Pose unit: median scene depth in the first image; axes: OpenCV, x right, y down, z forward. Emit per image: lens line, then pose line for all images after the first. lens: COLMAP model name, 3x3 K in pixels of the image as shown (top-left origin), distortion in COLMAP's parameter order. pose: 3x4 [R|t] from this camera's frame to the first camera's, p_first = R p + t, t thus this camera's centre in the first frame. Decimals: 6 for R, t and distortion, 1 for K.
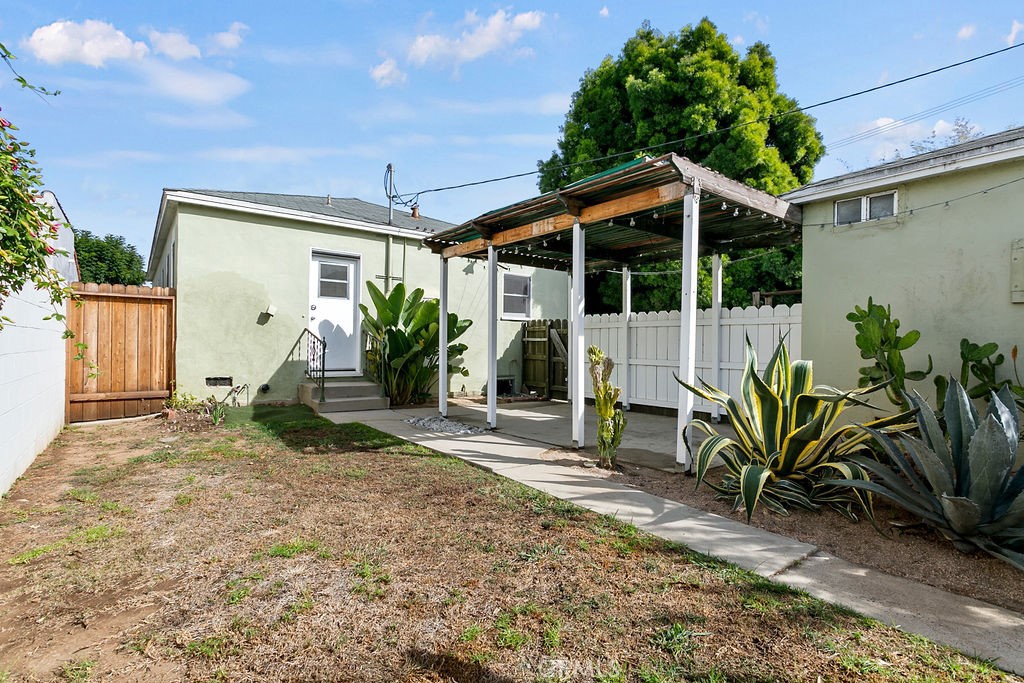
lens RADIAL K [[490.4, 0, 482.1], [0, 490.4, 347.2], [0, 0, 1]] dist [-0.000008, 0.000248]
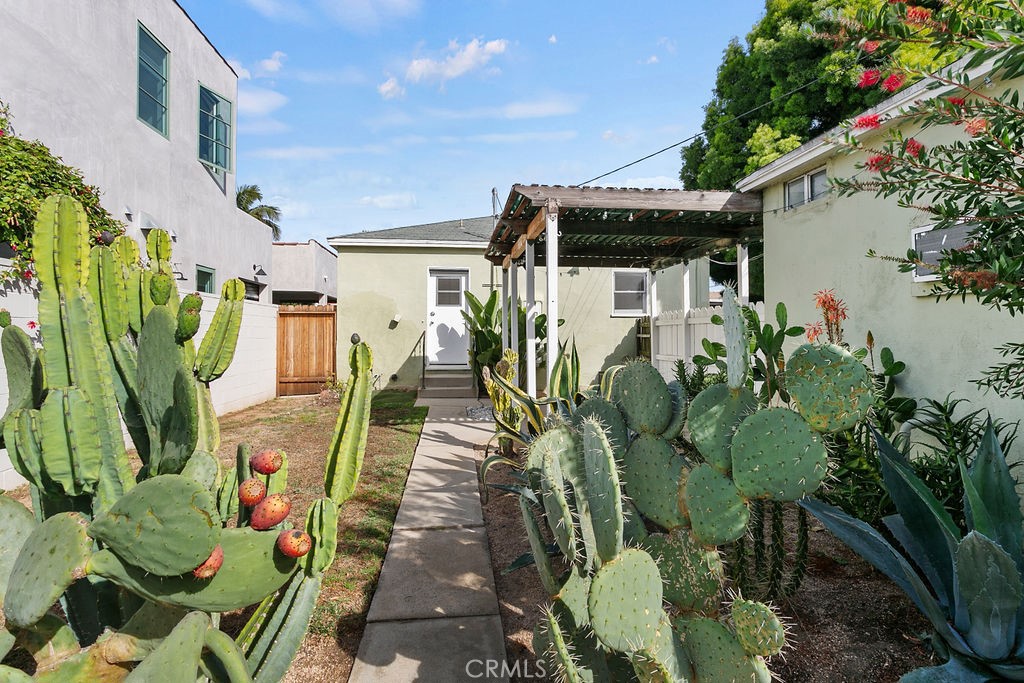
lens RADIAL K [[492.9, 0, 500.9], [0, 492.9, 334.1], [0, 0, 1]] dist [-0.002281, 0.000038]
pose [[0.868156, -0.014317, -0.496085, 0.428273], [0.009921, 0.999885, -0.011494, -0.013216], [0.496192, 0.005057, 0.868198, -0.008655]]
